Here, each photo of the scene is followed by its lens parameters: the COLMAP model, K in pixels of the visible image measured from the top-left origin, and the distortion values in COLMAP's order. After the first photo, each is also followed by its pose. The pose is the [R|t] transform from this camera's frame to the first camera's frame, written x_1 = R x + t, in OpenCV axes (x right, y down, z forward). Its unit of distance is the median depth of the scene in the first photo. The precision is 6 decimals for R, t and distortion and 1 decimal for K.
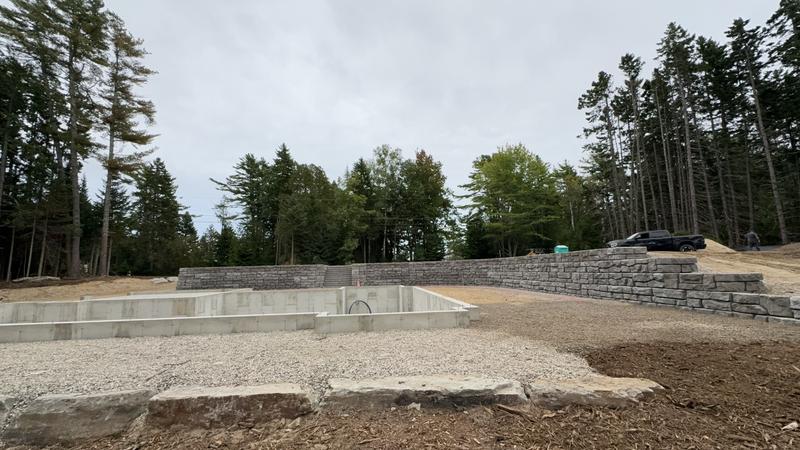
lens RADIAL K [[333.9, 0, 401.2], [0, 333.9, 224.6], [0, 0, 1]] dist [-0.000547, -0.000287]
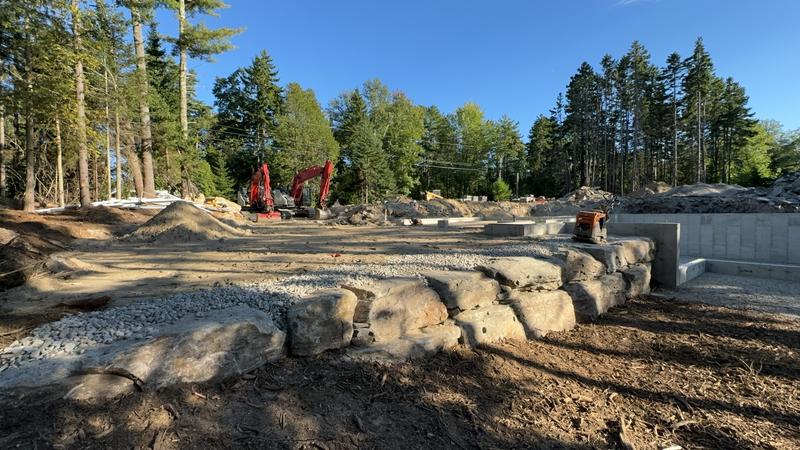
lens RADIAL K [[333.9, 0, 398.7], [0, 333.9, 219.7], [0, 0, 1]] dist [-0.000547, -0.000287]
pose [[0.862621, 0.004004, 0.505834, -0.474045], [-0.075267, 0.989853, 0.120521, 0.039121], [-0.500219, -0.142036, 0.854170, 0.094529]]
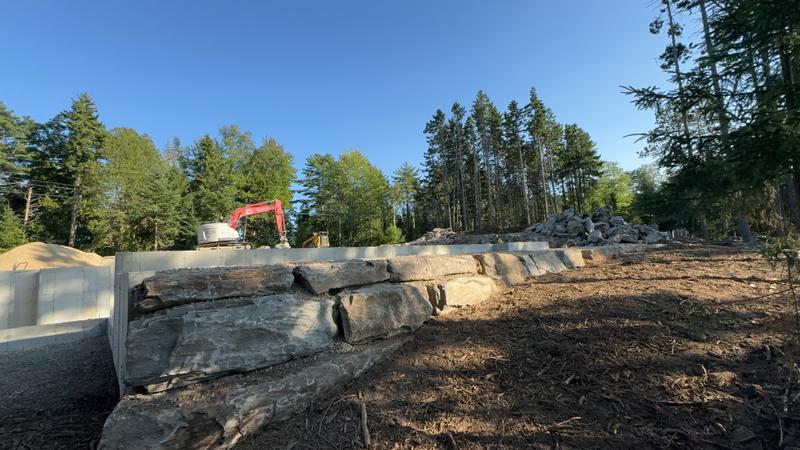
lens RADIAL K [[333.9, 0, 397.1], [0, 333.9, 223.8], [0, 0, 1]] dist [-0.000547, -0.000287]
pose [[0.797950, 0.043951, 0.601119, -0.231671], [-0.039218, 0.999010, -0.020983, 0.033078], [-0.601446, -0.006832, 0.798884, -0.002395]]
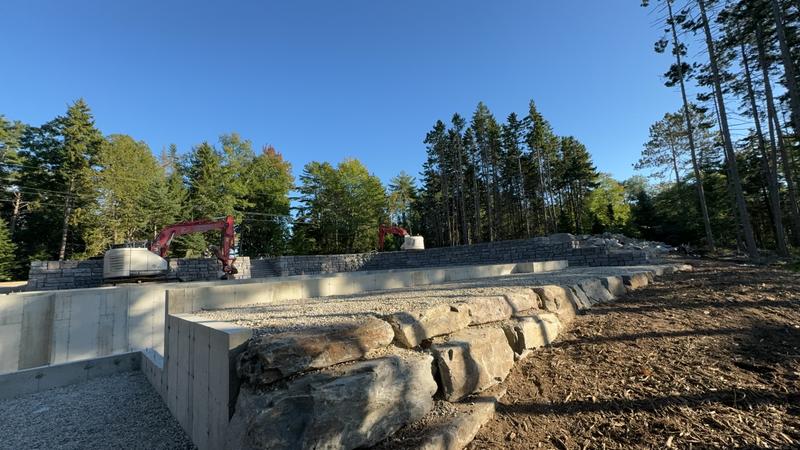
lens RADIAL K [[333.9, 0, 397.4], [0, 333.9, 223.5], [0, 0, 1]] dist [-0.000547, -0.000287]
pose [[0.782347, 0.062441, 0.619705, -0.246166], [-0.045759, 0.998036, -0.042793, 0.025960], [-0.621160, 0.005122, 0.783667, 0.013276]]
